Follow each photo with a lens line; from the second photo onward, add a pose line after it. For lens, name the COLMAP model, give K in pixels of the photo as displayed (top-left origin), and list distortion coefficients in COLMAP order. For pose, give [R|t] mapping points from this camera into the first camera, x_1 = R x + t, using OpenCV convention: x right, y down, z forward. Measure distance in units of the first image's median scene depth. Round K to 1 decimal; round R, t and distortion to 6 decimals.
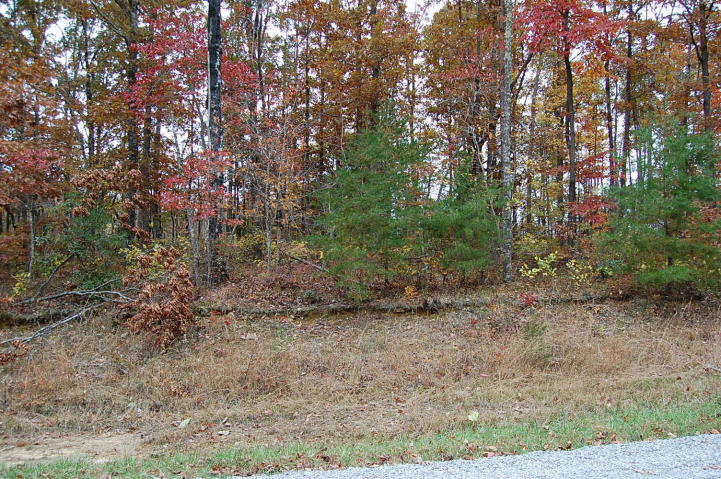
lens RADIAL K [[567.5, 0, 368.4], [0, 567.5, 250.8], [0, 0, 1]] dist [-0.092948, 0.043122]
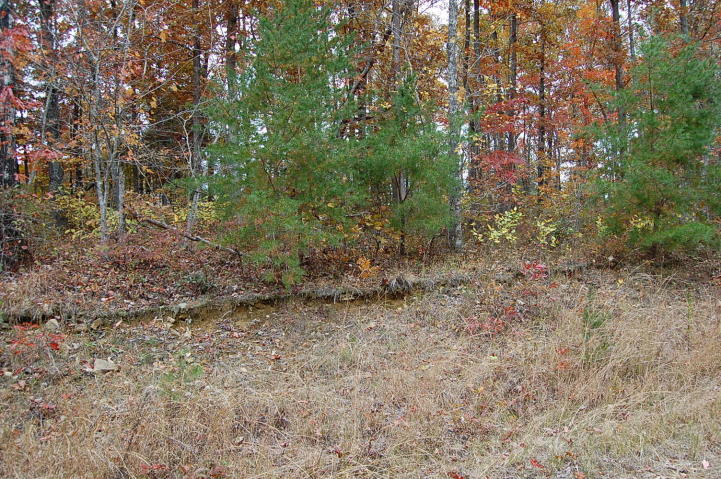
lens RADIAL K [[567.5, 0, 368.4], [0, 567.5, 250.8], [0, 0, 1]] dist [-0.092948, 0.043122]
pose [[0.937936, -0.029448, 0.345555, -0.140947], [0.014609, 0.998859, 0.045471, 0.025730], [-0.346499, -0.037601, 0.937296, 0.411083]]
